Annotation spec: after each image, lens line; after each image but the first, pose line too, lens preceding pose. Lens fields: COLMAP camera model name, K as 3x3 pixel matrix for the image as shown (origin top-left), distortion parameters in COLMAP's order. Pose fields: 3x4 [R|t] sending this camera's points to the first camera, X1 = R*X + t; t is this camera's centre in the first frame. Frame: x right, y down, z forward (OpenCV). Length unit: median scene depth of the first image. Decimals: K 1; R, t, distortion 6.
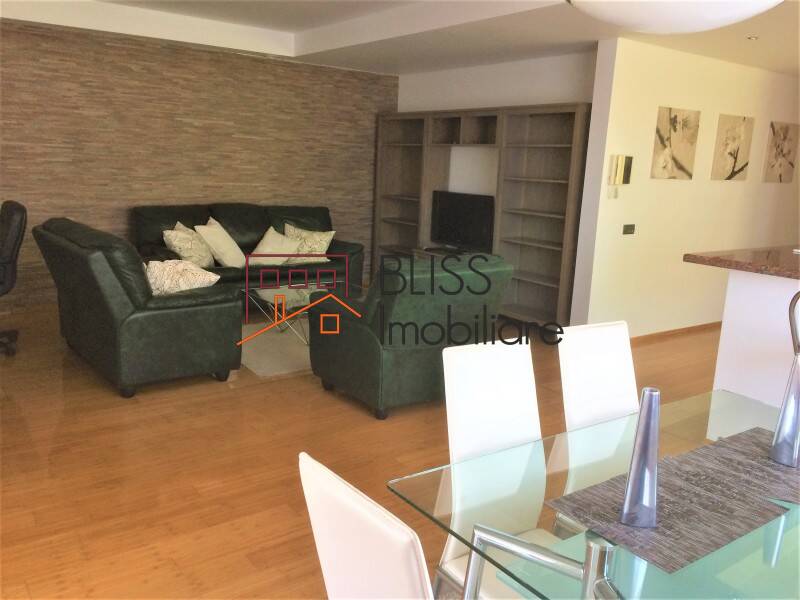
lens RADIAL K [[681.0, 0, 400.0], [0, 681.0, 300.0], [0, 0, 1]] dist [0.082238, -0.110535]
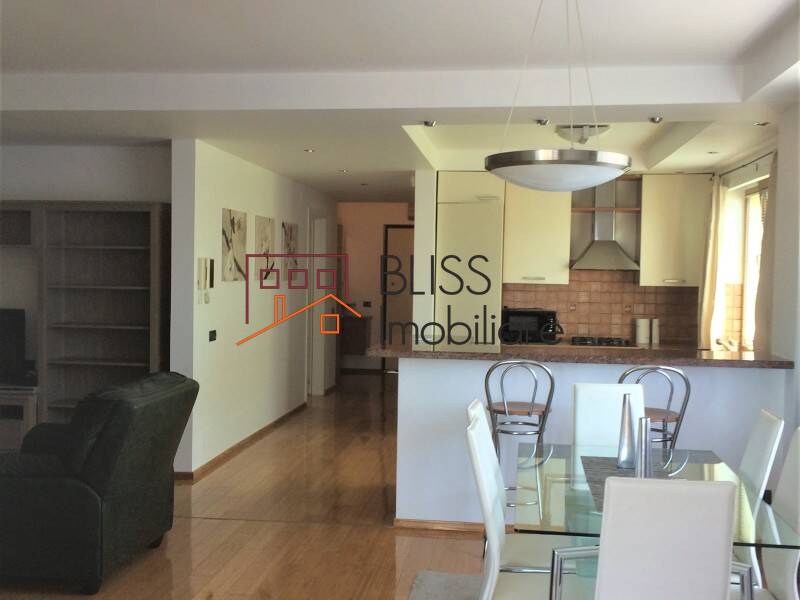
lens RADIAL K [[908.4, 0, 400.0], [0, 908.4, 300.0], [0, 0, 1]] dist [0.009455, 0.006836]
pose [[0.683807, -0.053081, 0.727729, -0.335673], [0.159367, 0.984136, -0.077966, -0.012657], [-0.712046, 0.169290, 0.681419, -0.020216]]
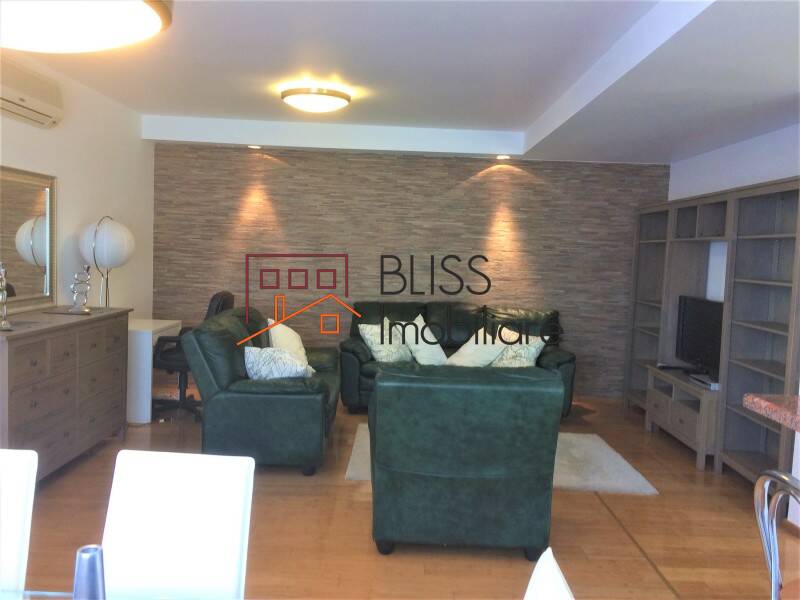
lens RADIAL K [[681.0, 0, 400.0], [0, 681.0, 300.0], [0, 0, 1]] dist [0.082238, -0.110535]
pose [[0.808702, 0.031770, -0.587360, 0.294661], [-0.122744, 0.985673, -0.115685, -0.022739], [0.575269, 0.165650, 0.801015, 0.179287]]
